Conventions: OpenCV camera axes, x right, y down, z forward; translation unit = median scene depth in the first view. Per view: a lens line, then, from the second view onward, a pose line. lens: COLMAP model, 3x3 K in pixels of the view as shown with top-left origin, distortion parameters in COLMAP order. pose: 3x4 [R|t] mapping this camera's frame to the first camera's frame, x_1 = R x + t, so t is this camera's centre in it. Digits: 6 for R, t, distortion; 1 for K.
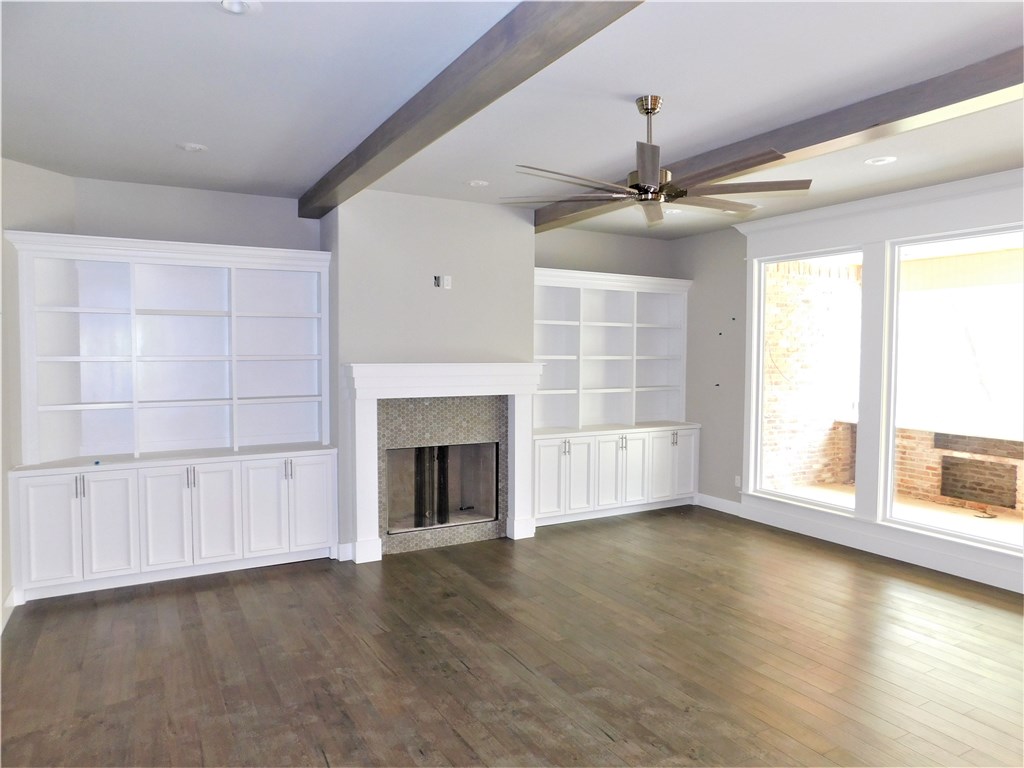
lens RADIAL K [[683.7, 0, 514.3], [0, 683.7, 383.5], [0, 0, 1]] dist [-0.039047, 0.018750]
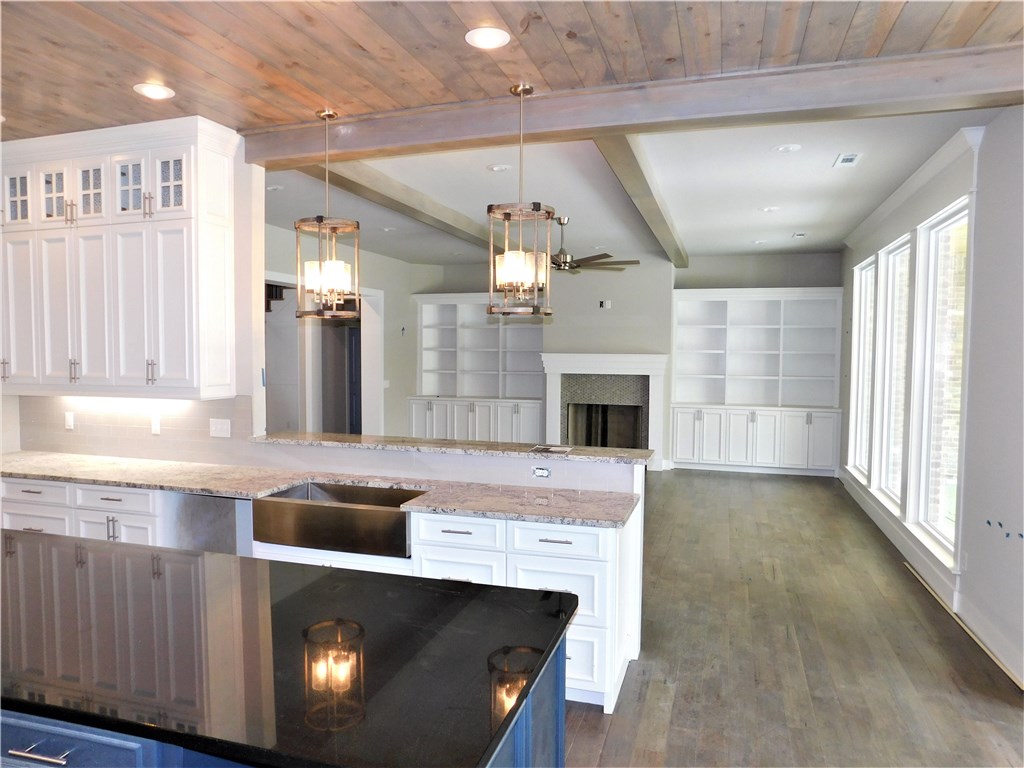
lens RADIAL K [[683.7, 0, 509.8], [0, 683.7, 383.7], [0, 0, 1]] dist [-0.039047, 0.018750]
pose [[0.669670, 0.041152, -0.741517, 0.943870], [-0.036539, 0.999080, 0.022447, 0.013005], [0.741759, 0.012062, 0.670558, -0.259507]]
